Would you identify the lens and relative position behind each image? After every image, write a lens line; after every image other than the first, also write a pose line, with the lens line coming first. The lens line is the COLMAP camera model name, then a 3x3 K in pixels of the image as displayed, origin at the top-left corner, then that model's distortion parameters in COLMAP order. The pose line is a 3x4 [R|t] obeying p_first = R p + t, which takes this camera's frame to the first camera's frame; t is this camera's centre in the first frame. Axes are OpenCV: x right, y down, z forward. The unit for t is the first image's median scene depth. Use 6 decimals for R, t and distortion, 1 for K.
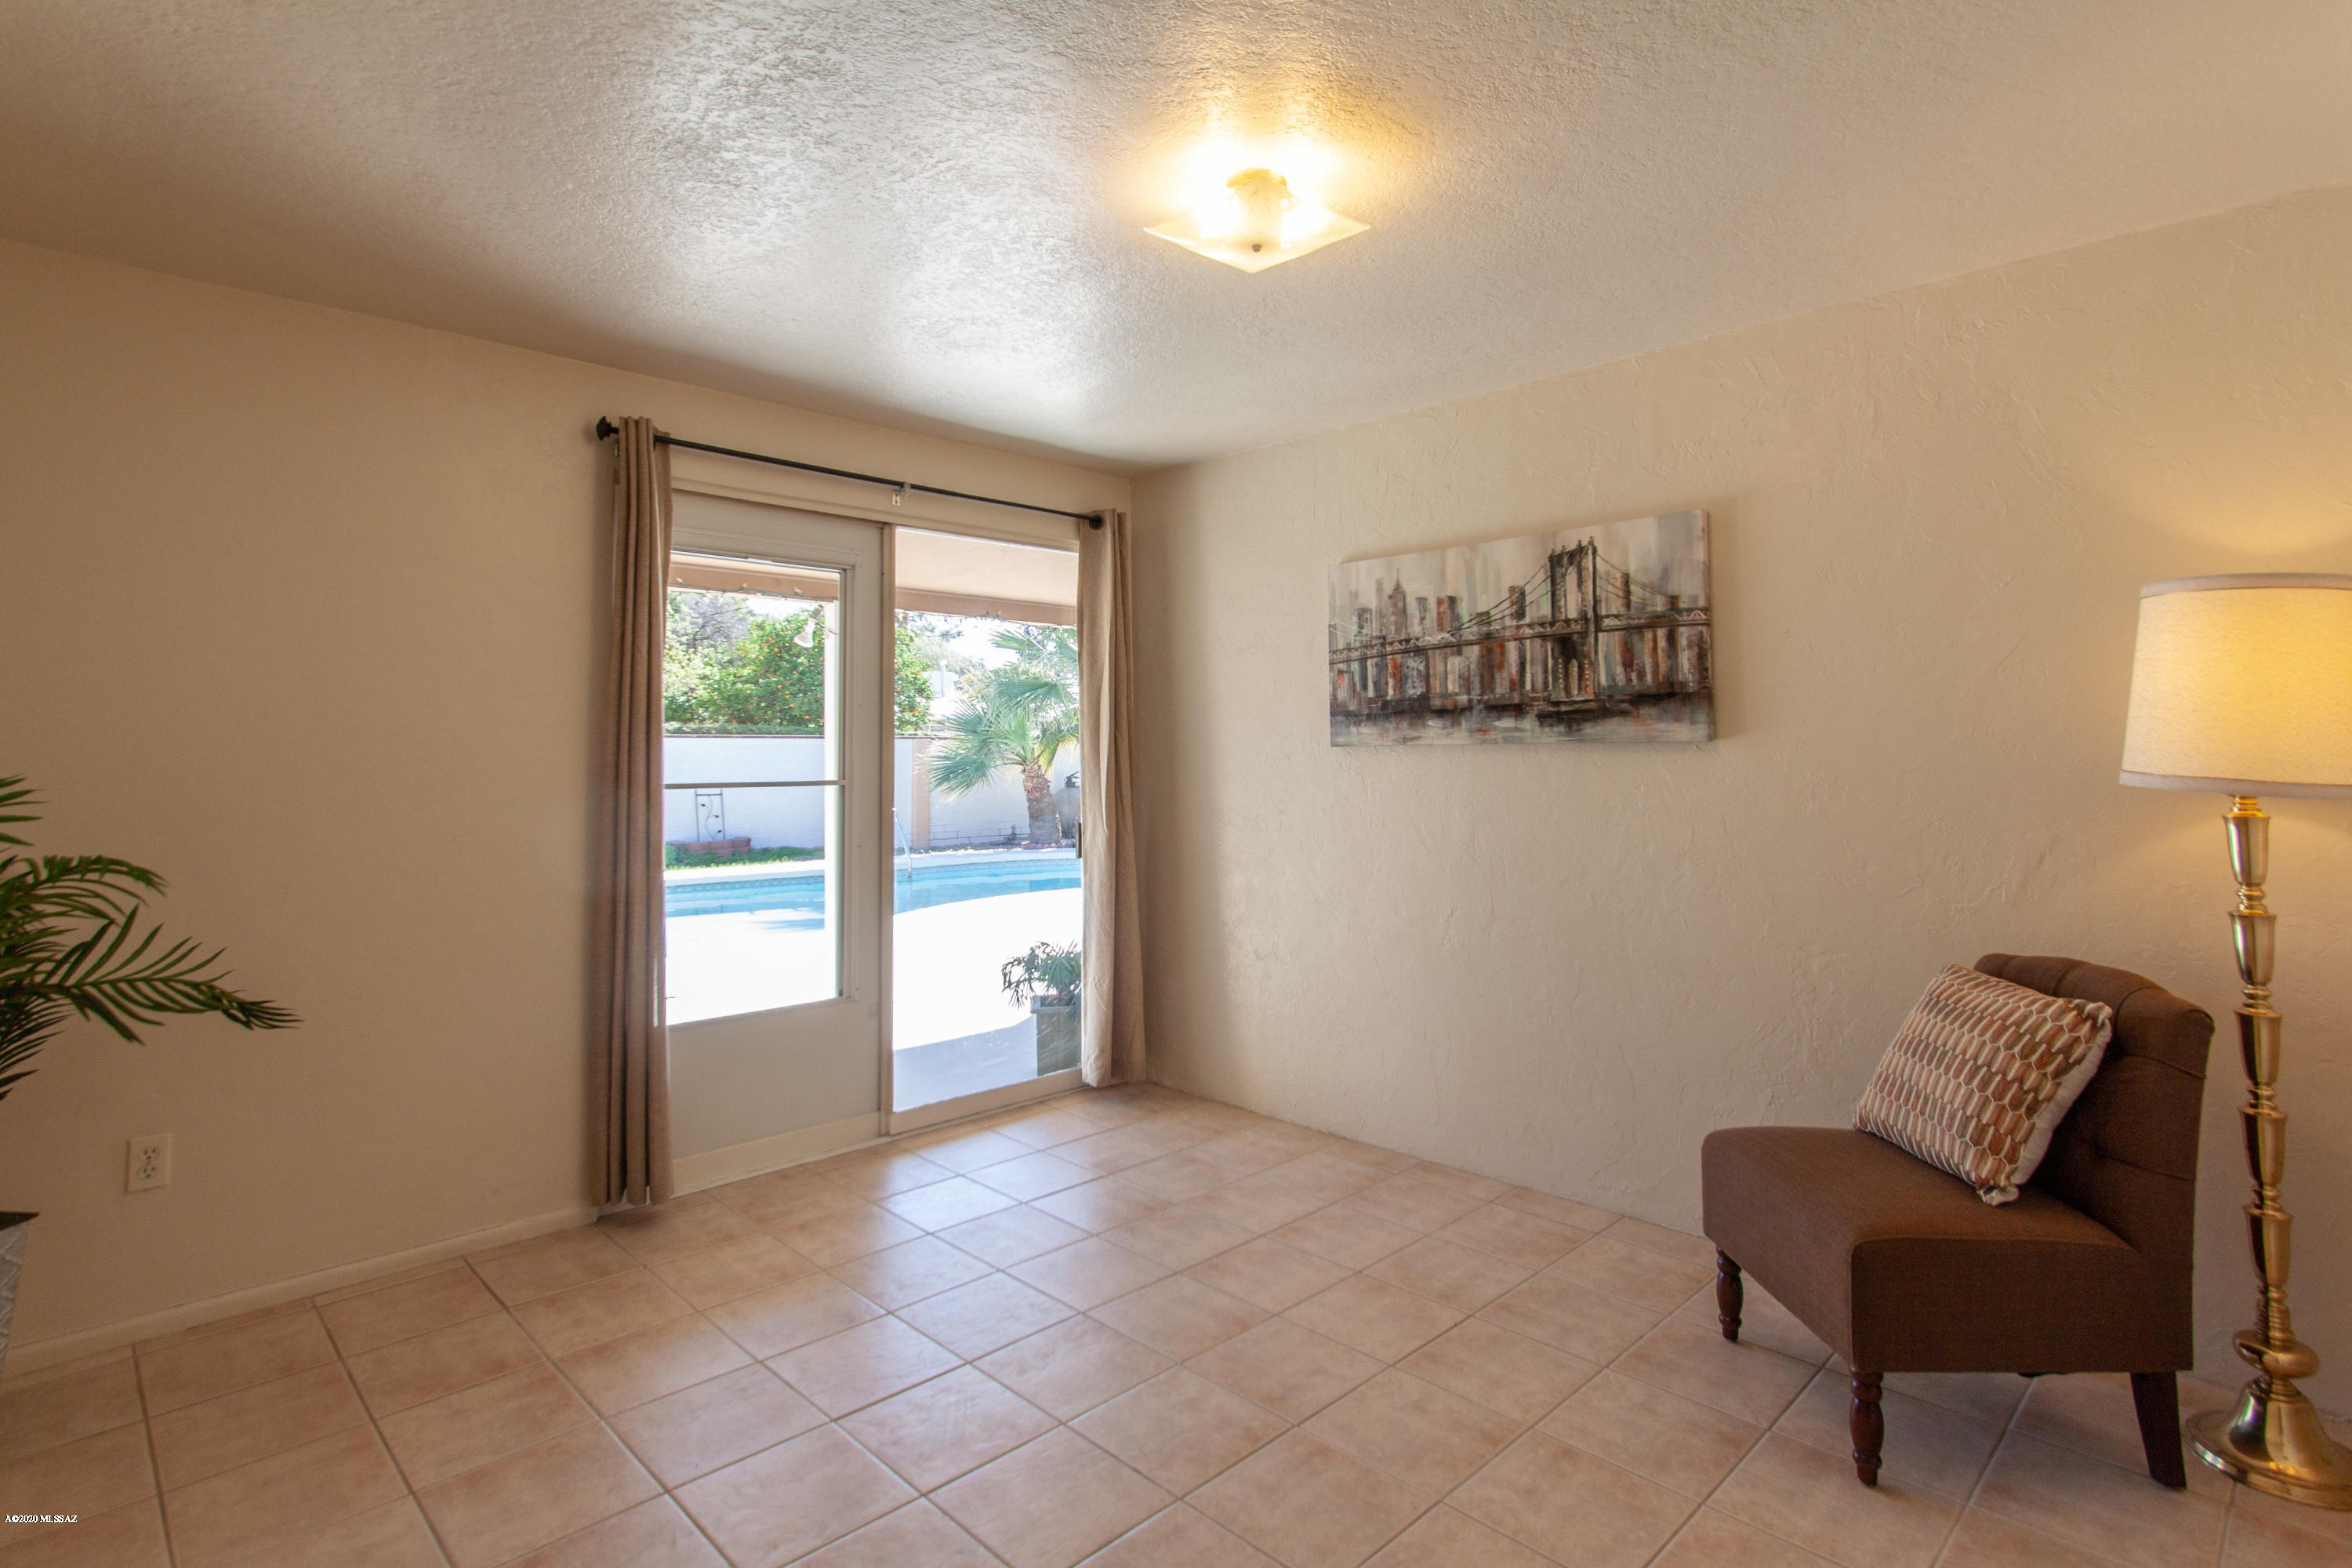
lens RADIAL K [[1135.5, 0, 1208.2], [0, 1135.5, 687.3], [0, 0, 1]] dist [-0.012681, 0.000189]
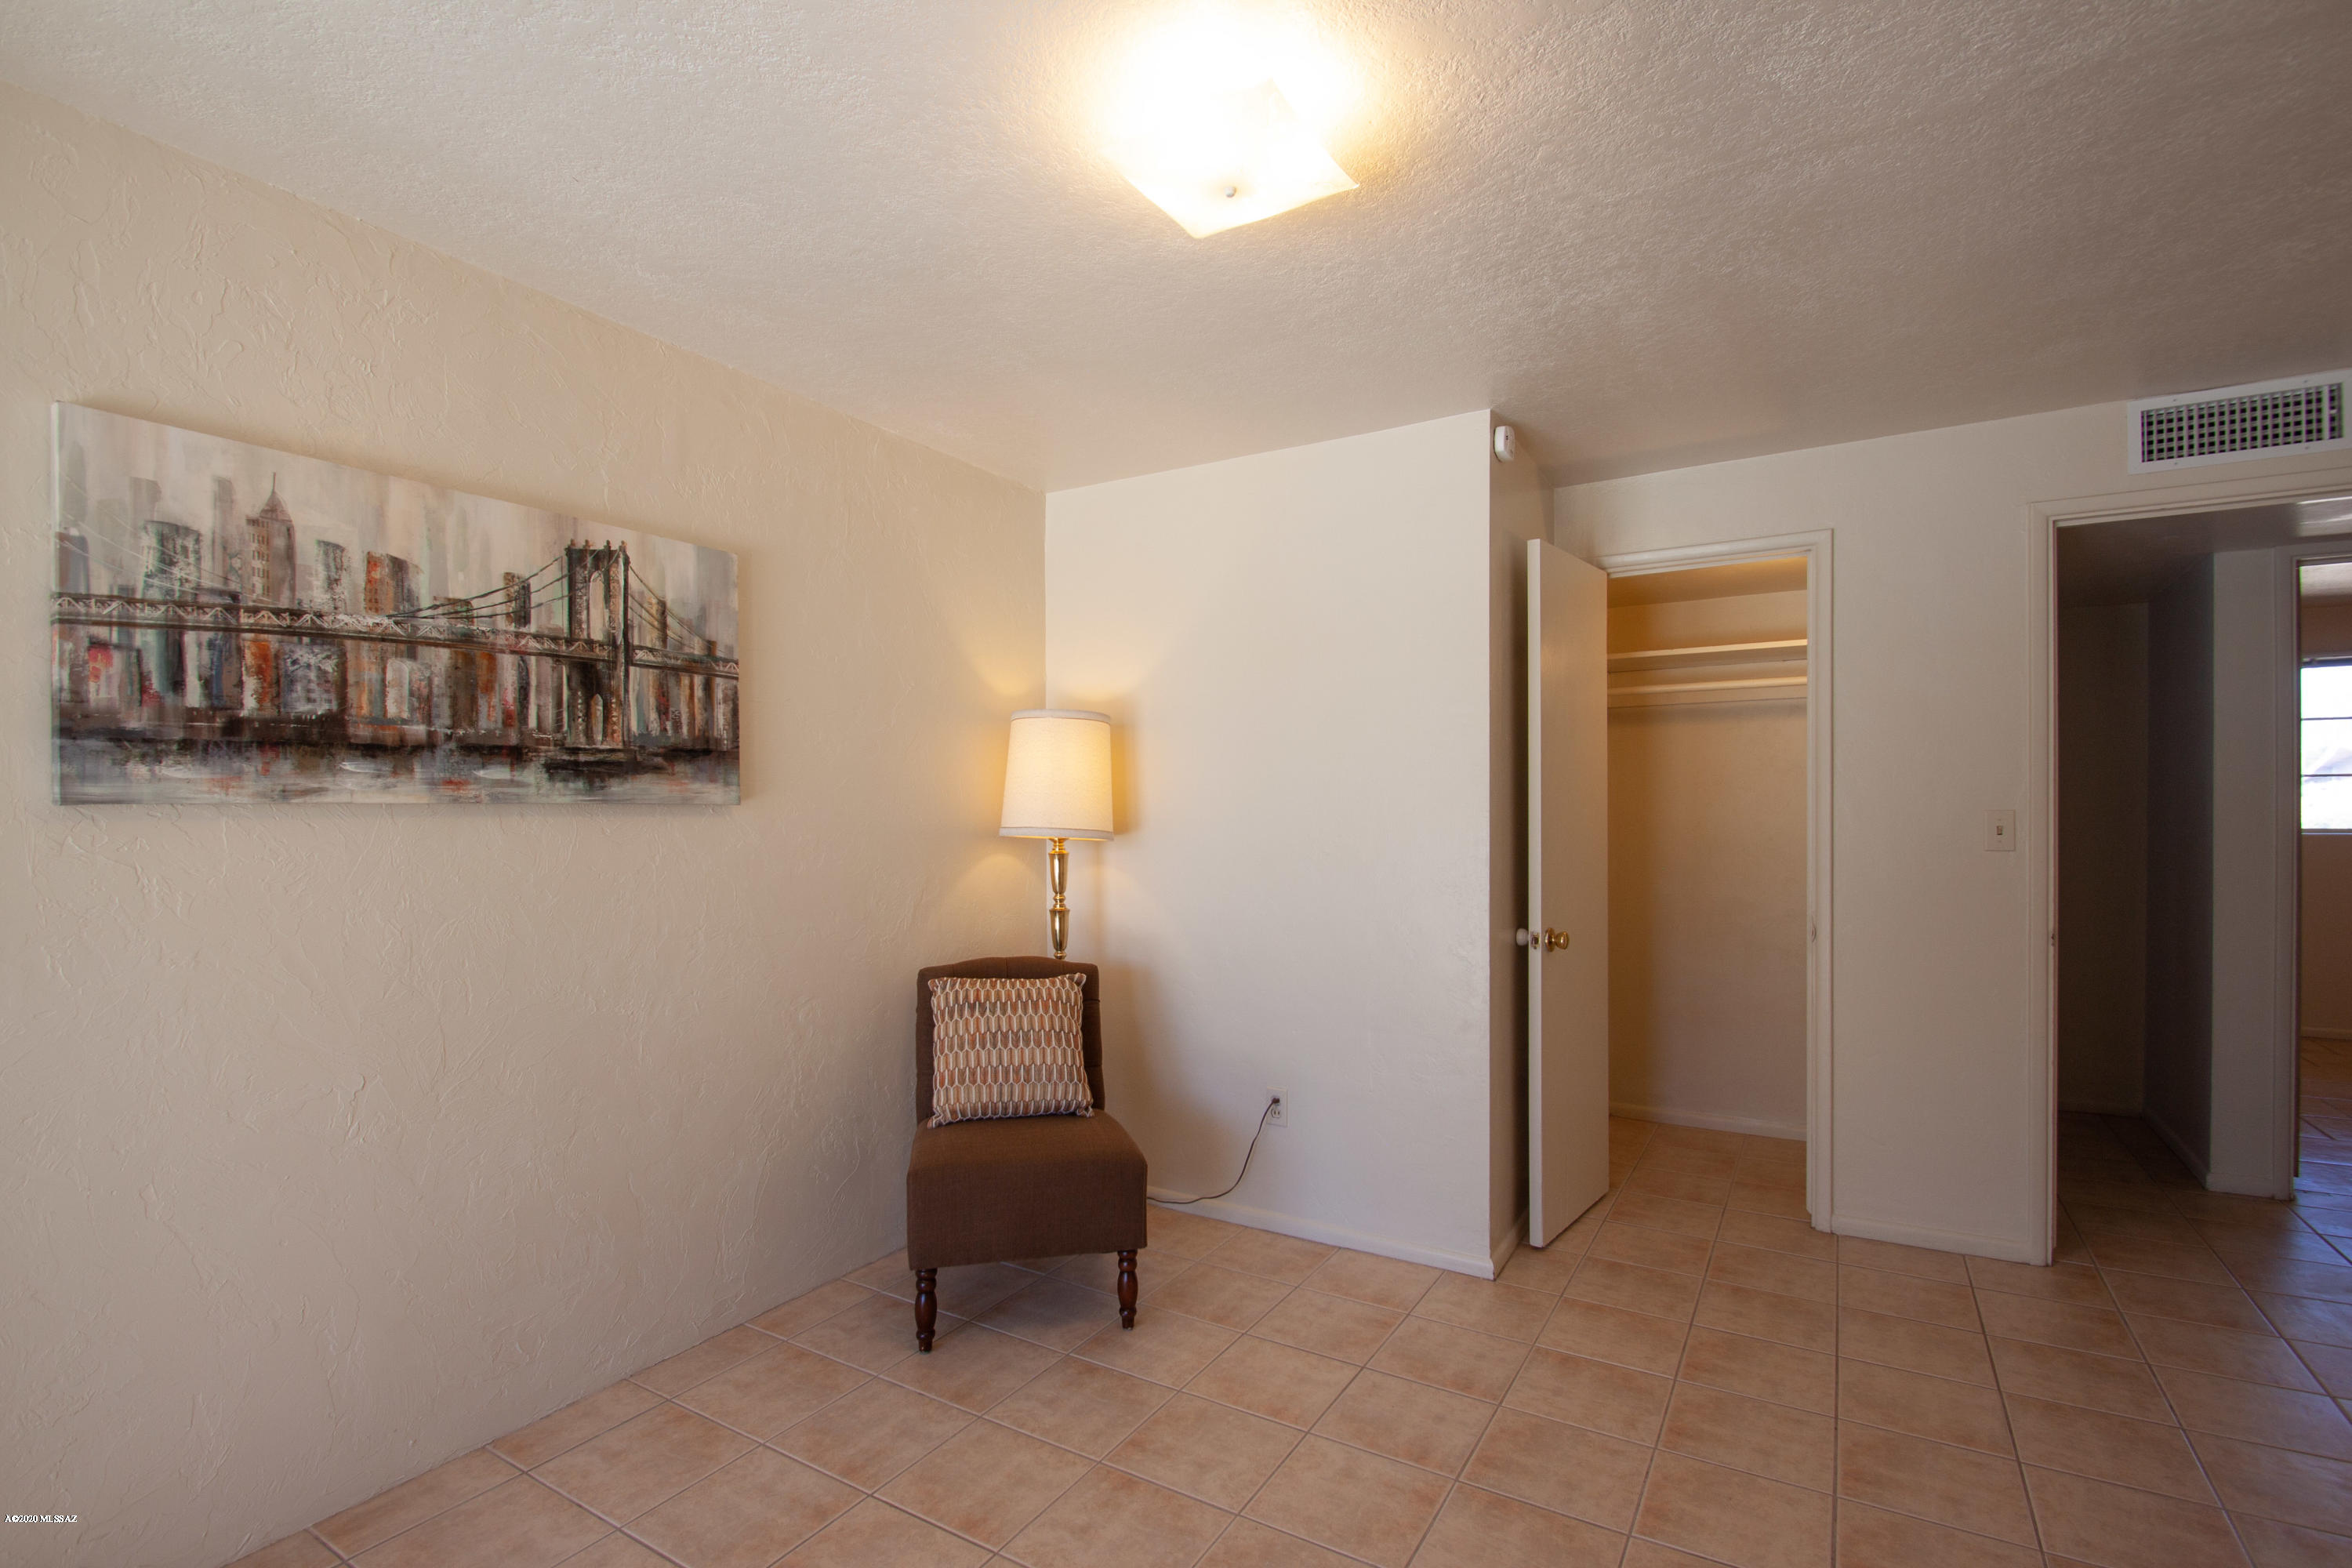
lens RADIAL K [[1070.0, 0, 1147.3], [0, 1070.0, 817.7], [0, 0, 1]] dist [0.015071, -0.018110]
pose [[-0.185205, 0.000944, 0.982699, -0.436981], [-0.050638, 0.998662, -0.010502, 0.045015], [-0.981394, -0.051707, -0.184910, 0.736641]]
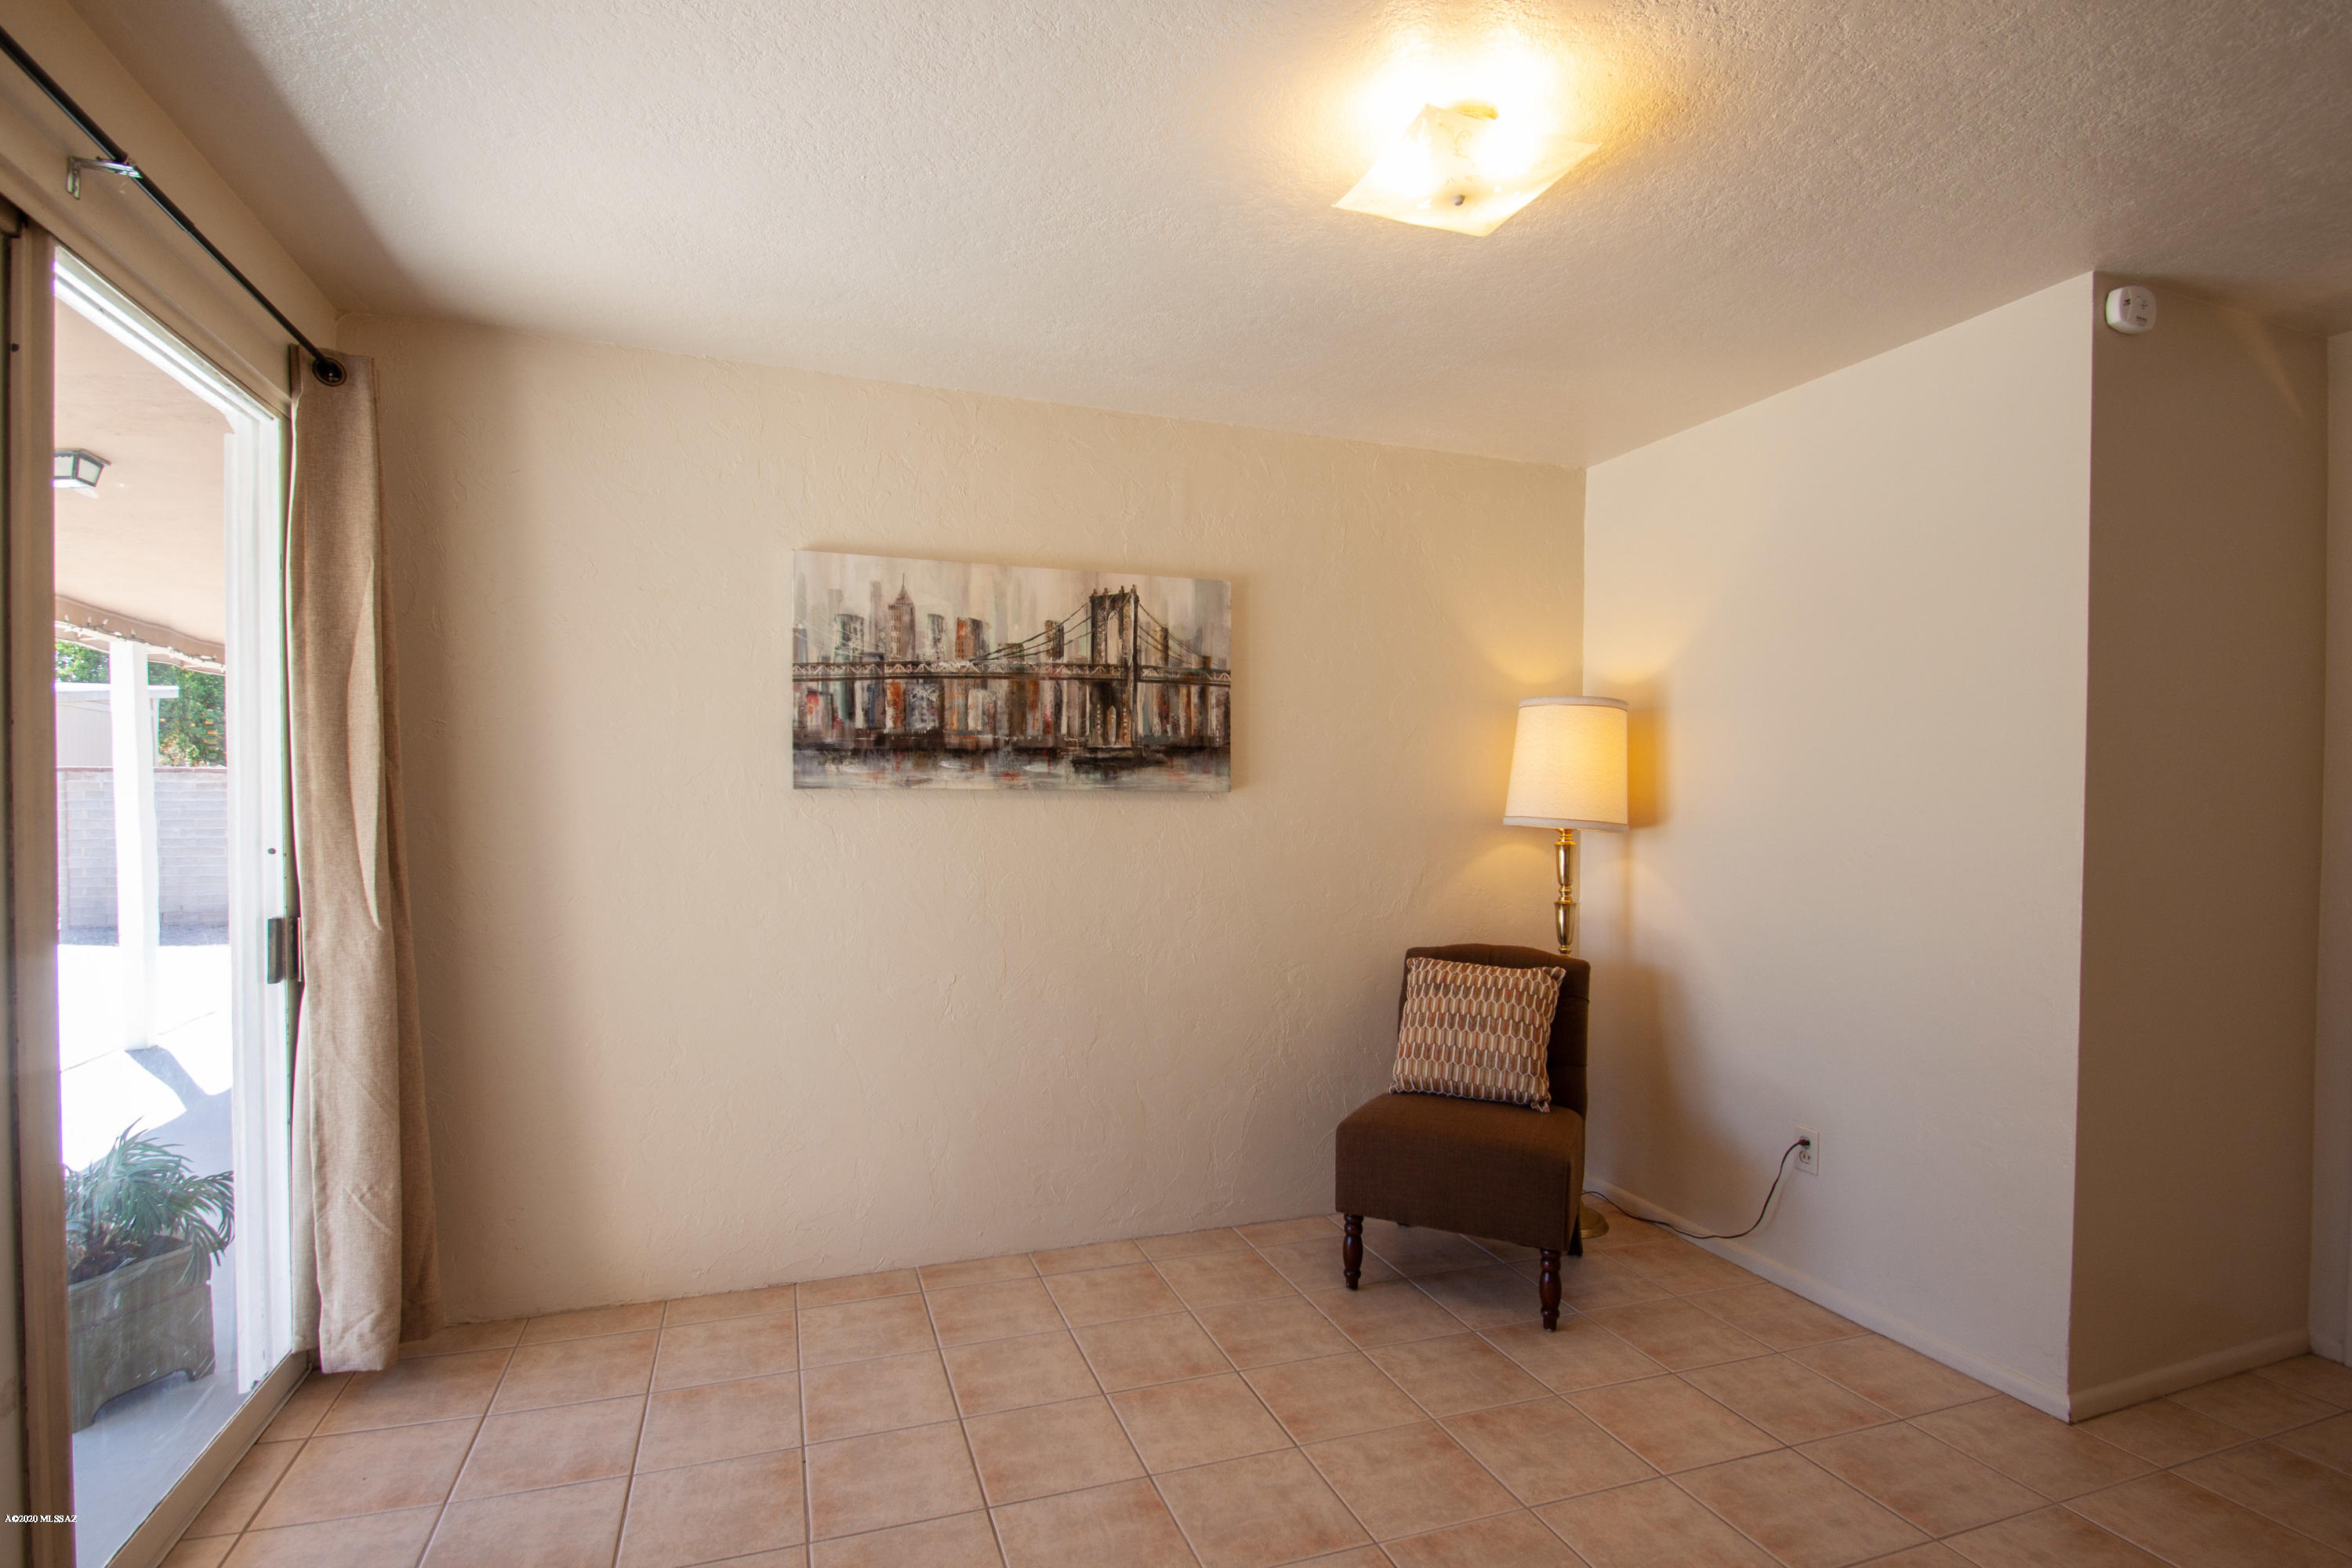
lens RADIAL K [[1097.2, 0, 1161.4], [0, 1097.2, 818.3], [0, 0, 1]] dist [0.014273, -0.017622]
pose [[0.463414, -0.006339, 0.886119, -0.487803], [-0.060594, 0.997407, 0.038824, 0.031857], [-0.884068, -0.071685, 0.461828, 0.492653]]
